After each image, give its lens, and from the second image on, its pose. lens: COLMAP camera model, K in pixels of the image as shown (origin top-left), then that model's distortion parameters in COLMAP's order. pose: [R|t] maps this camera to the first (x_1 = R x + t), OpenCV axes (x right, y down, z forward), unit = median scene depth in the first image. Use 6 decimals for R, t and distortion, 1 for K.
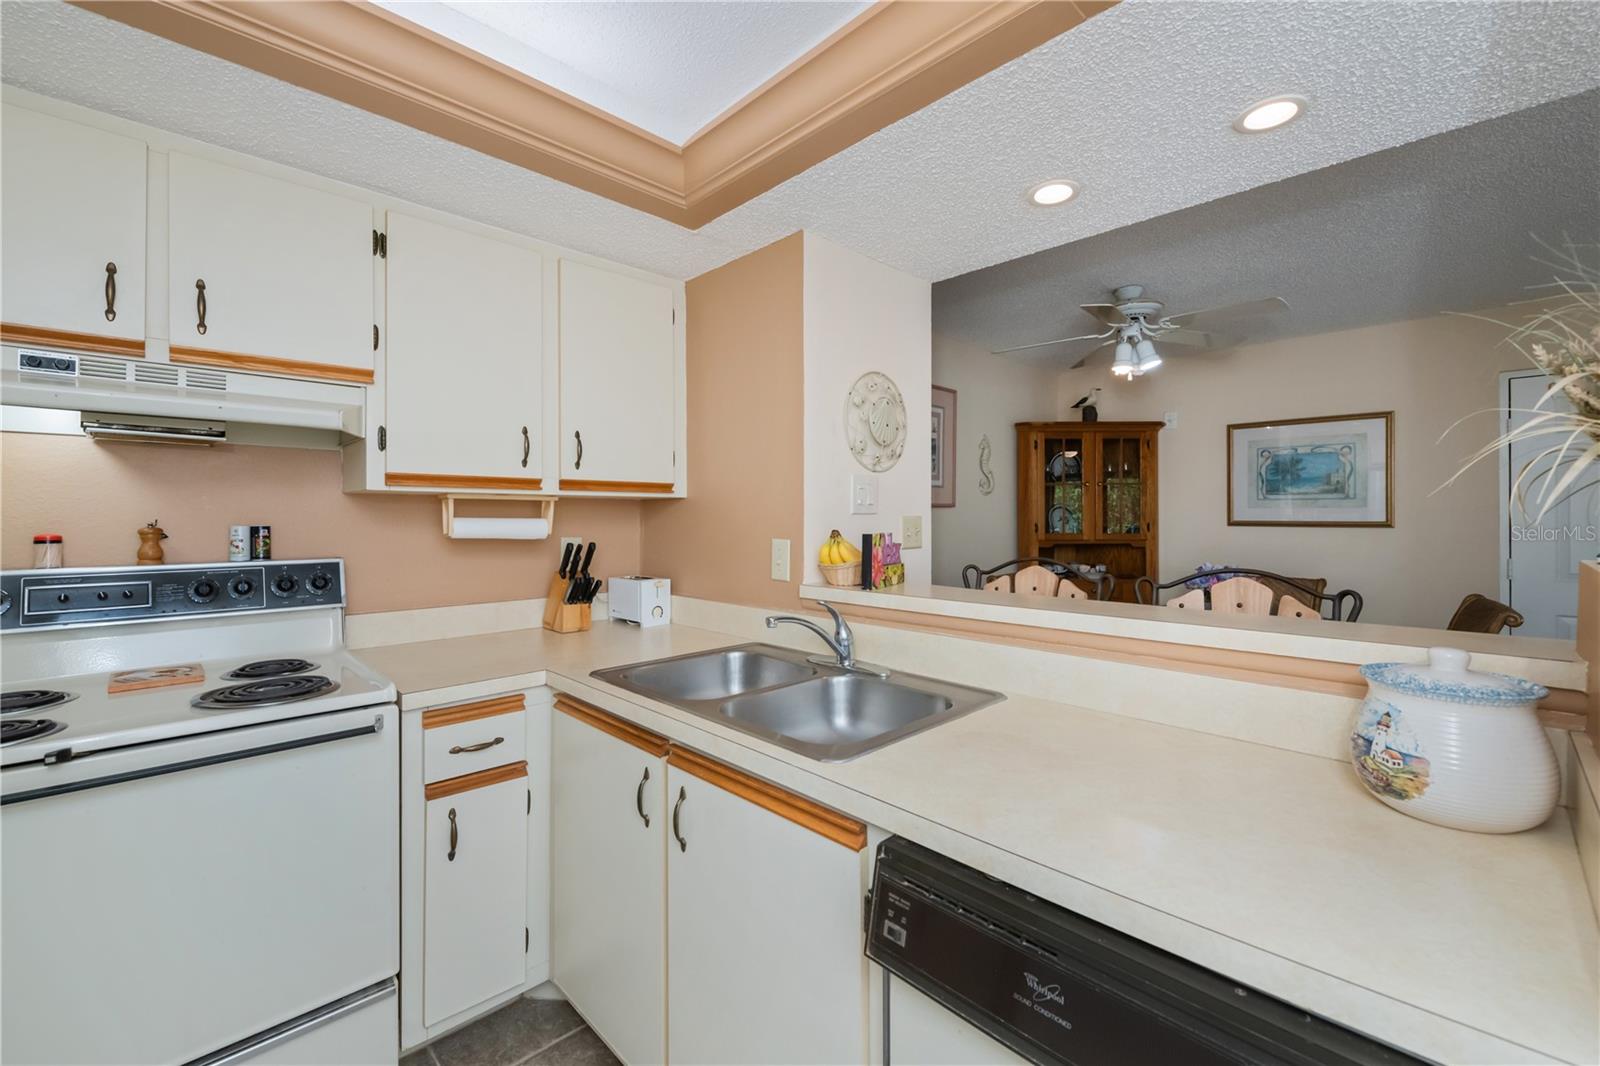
lens RADIAL K [[657.3, 0, 813.1], [0, 657.3, 512.3], [0, 0, 1]] dist [-0.001148, -0.000345]
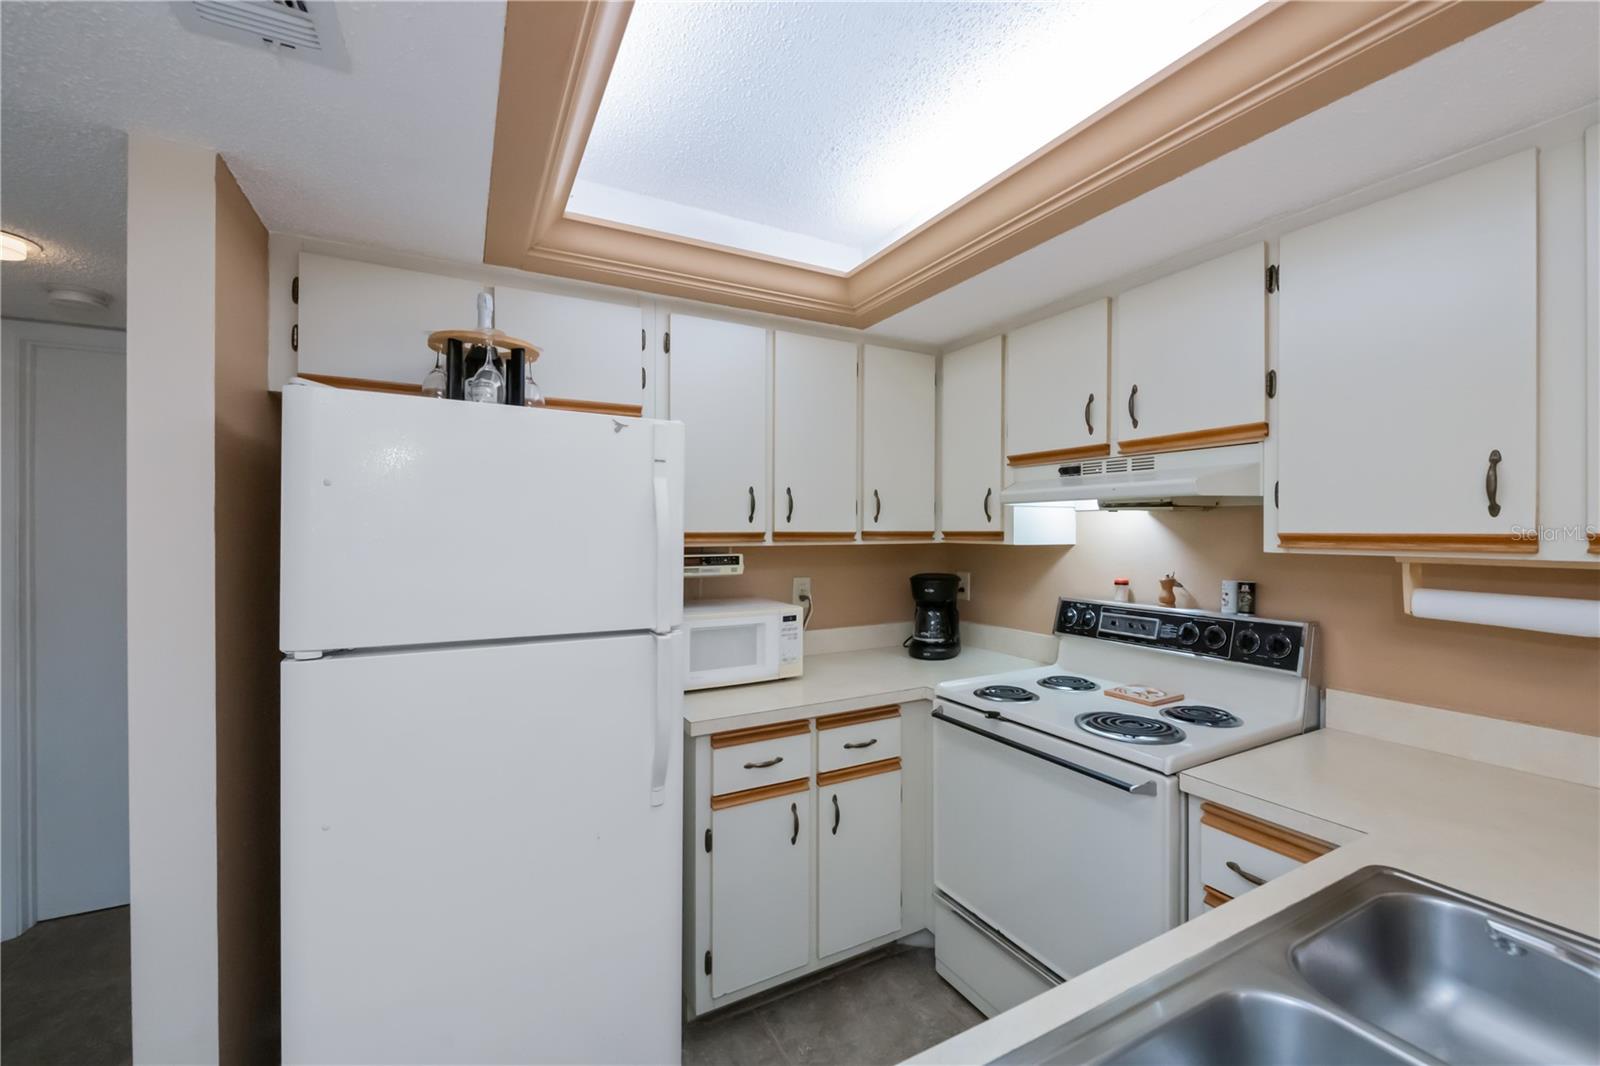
lens RADIAL K [[644.9, 0, 795.6], [0, 644.9, 531.3], [0, 0, 1]] dist [-0.000715, -0.000084]
pose [[-0.291585, 0.004424, -0.956535, 0.164255], [0.006759, 0.999974, 0.002564, -0.030976], [0.956521, -0.005717, -0.291607, 0.278544]]
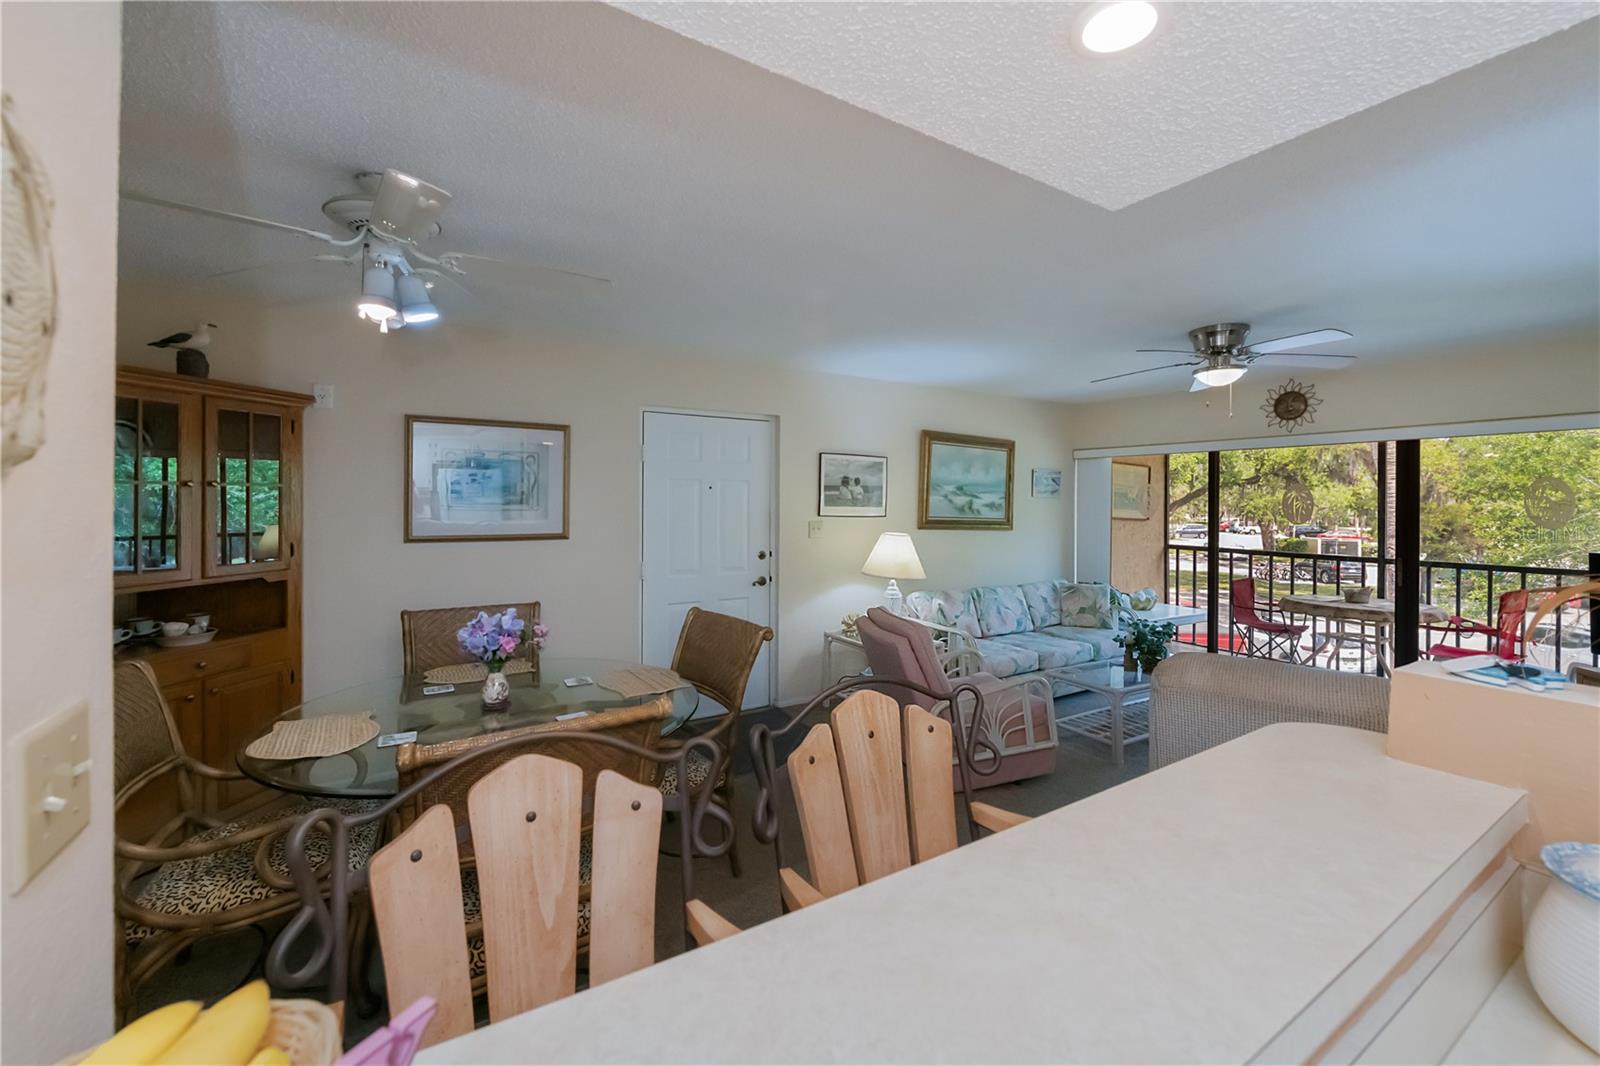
lens RADIAL K [[640.2, 0, 801.1], [0, 640.2, 500.3], [0, 0, 1]] dist [-0.003380, -0.000336]
pose [[0.235390, 0.001909, 0.971899, -0.002975], [-0.014508, 0.999894, 0.001549, -0.044037], [-0.971793, -0.014465, 0.235392, 0.409286]]
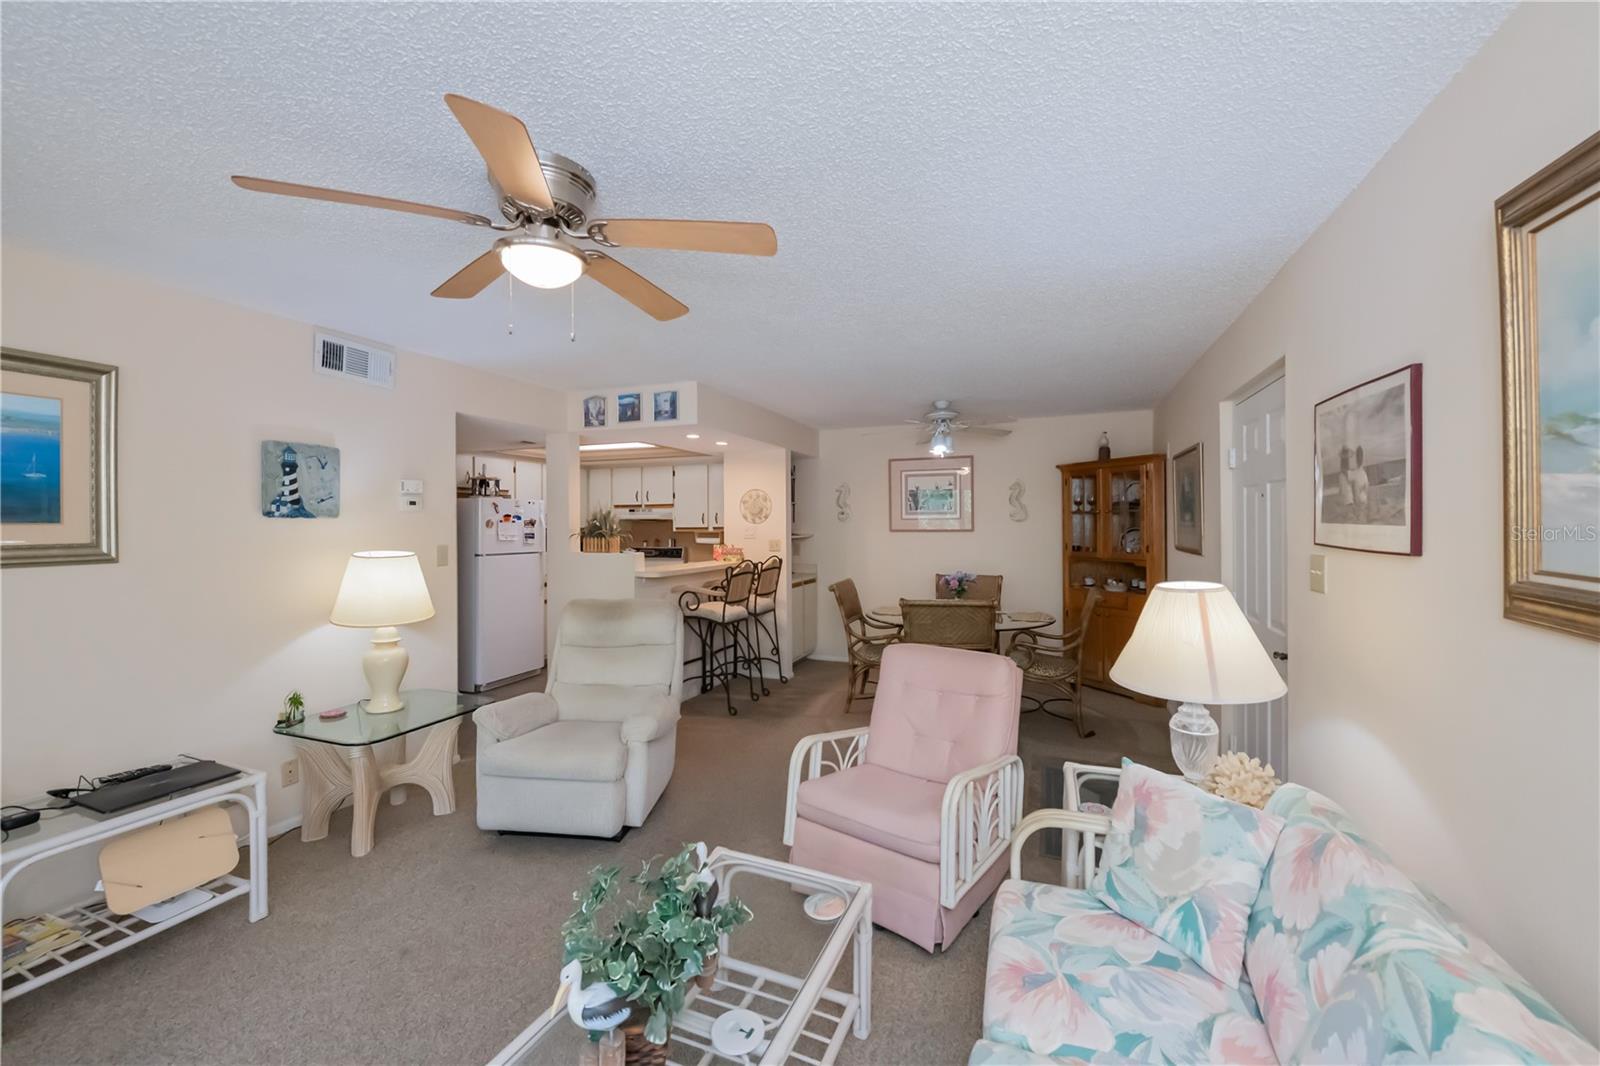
lens RADIAL K [[643.8, 0, 802.4], [0, 643.8, 522.1], [0, 0, 1]] dist [-0.001480, -0.000307]
pose [[0.409690, -0.003561, -0.912218, 1.543632], [0.011384, 0.999934, 0.001210, -0.039654], [0.912154, -0.010881, 0.409704, 0.018894]]
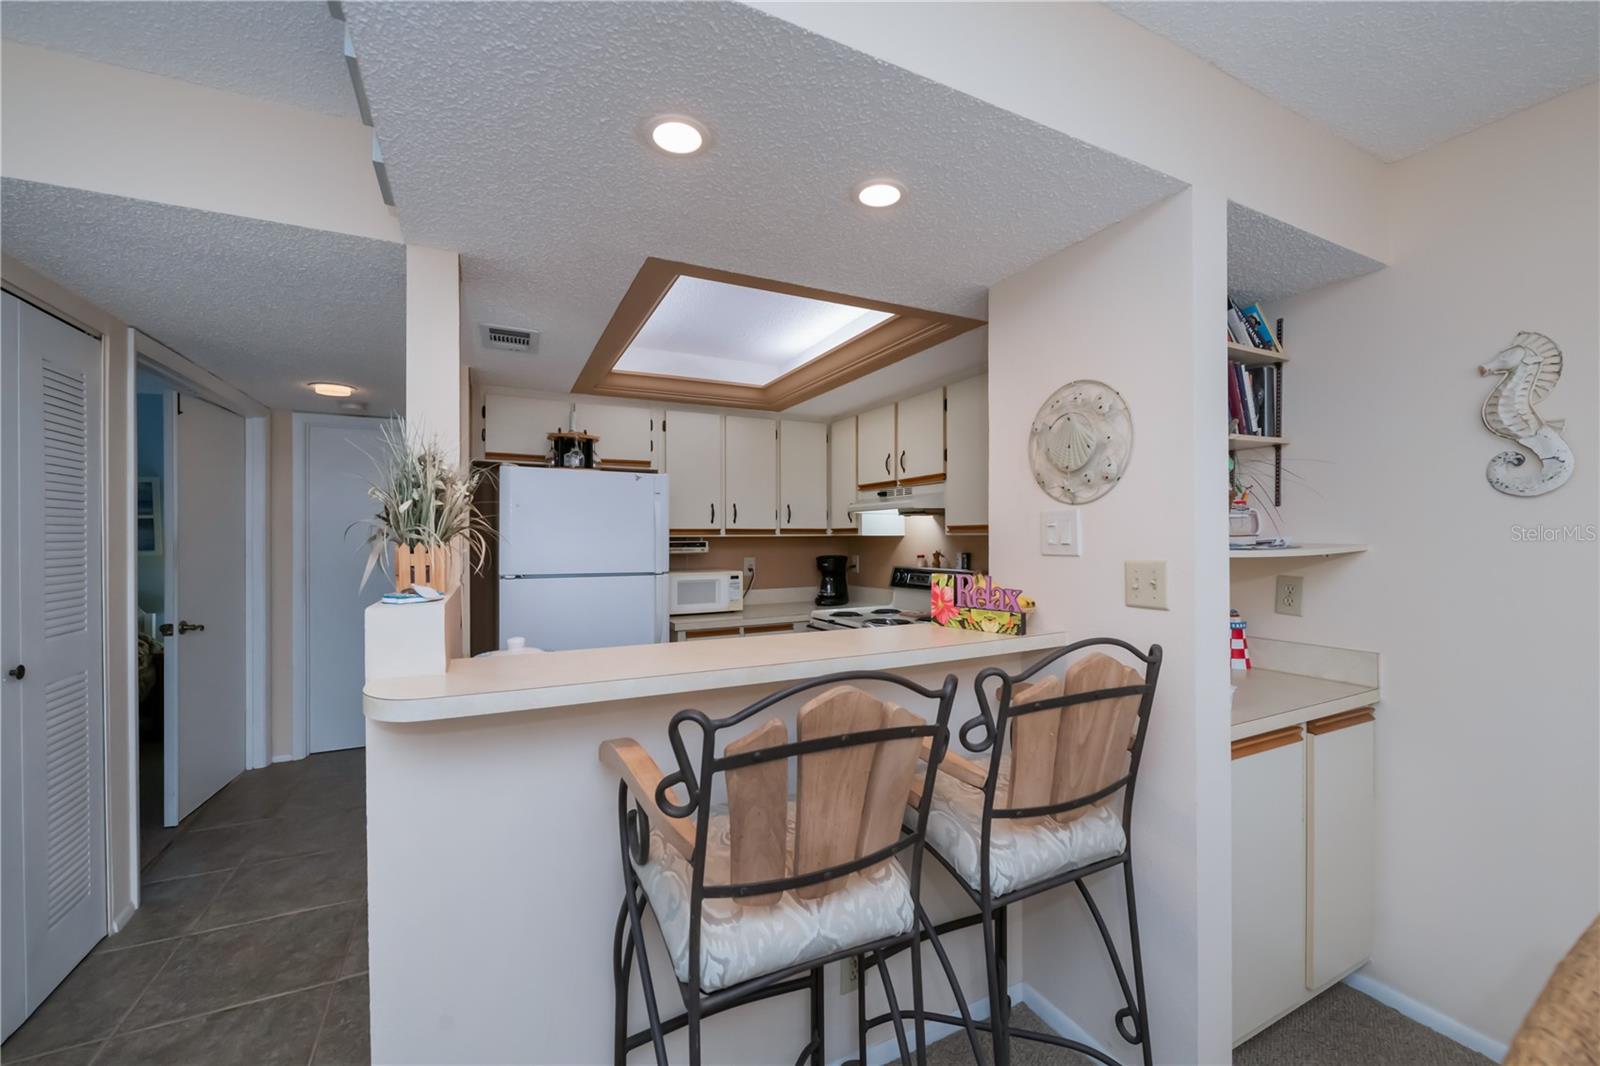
lens RADIAL K [[633.4, 0, 804.1], [0, 633.4, 535.4], [0, 0, 1]] dist [-0.002624, -0.000530]
pose [[-0.308834, -0.000197, -0.951116, 0.529609], [0.011718, 0.999923, -0.004012, -0.013351], [0.951044, -0.012384, -0.308808, 0.516194]]
